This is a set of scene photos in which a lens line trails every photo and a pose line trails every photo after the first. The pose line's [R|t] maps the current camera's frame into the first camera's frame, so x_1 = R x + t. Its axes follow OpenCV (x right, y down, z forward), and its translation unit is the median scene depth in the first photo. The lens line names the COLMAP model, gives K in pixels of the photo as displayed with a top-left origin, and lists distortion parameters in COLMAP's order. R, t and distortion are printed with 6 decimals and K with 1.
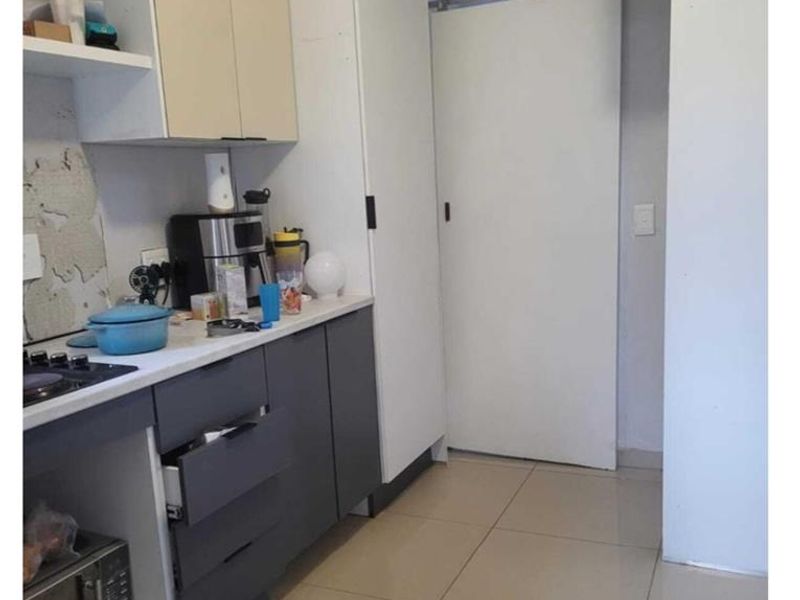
lens RADIAL K [[741.5, 0, 397.3], [0, 741.5, 332.4], [0, 0, 1]] dist [0.042547, -0.018861]
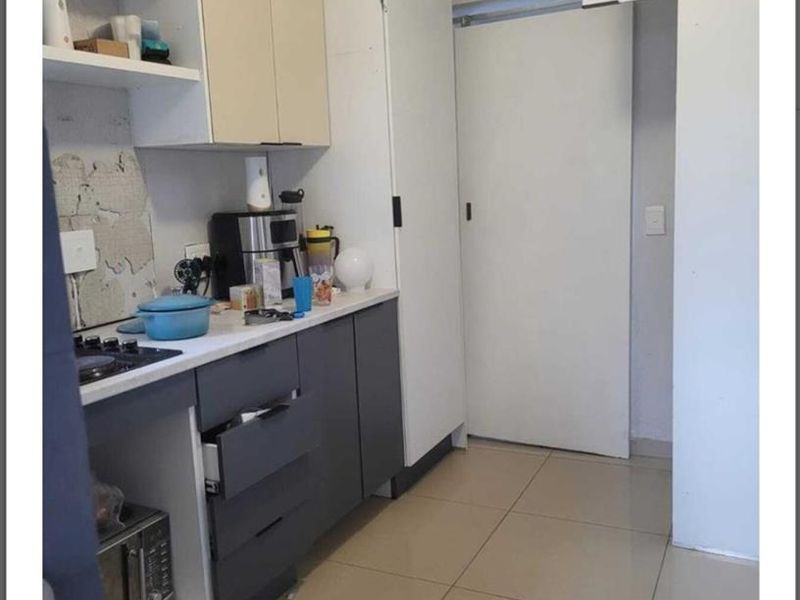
lens RADIAL K [[714.9, 0, 400.0], [0, 714.9, 300.0], [0, 0, 1]] dist [0.042233, -0.006234]
pose [[0.999509, 0.010115, -0.029653, 0.000898], [-0.011205, 0.999258, -0.036839, 0.005054], [0.029258, 0.037153, 0.998881, -0.034143]]
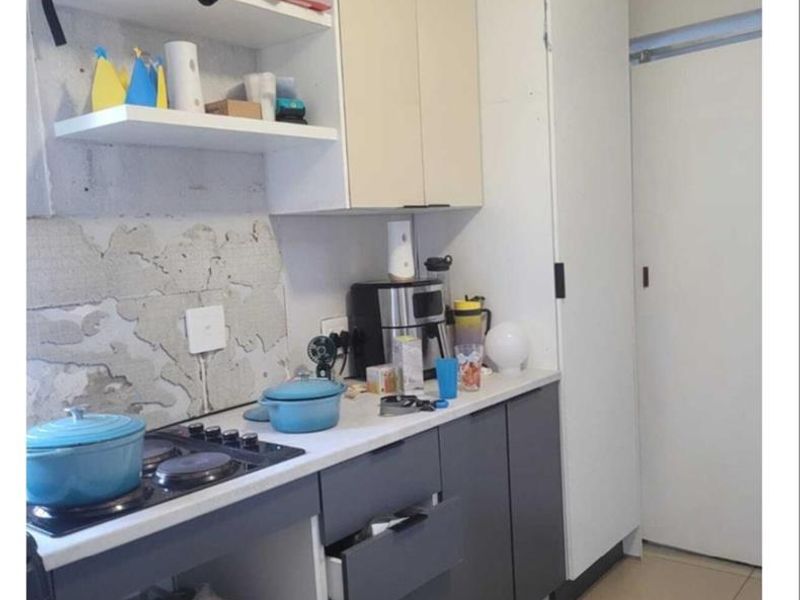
lens RADIAL K [[730.7, 0, 399.1], [0, 730.7, 328.4], [0, 0, 1]] dist [0.048373, -0.004345]
pose [[0.970235, 0.019468, -0.241383, -0.009234], [-0.037418, 0.996845, -0.070002, -0.035942], [0.239259, 0.076951, 0.967902, 0.090712]]
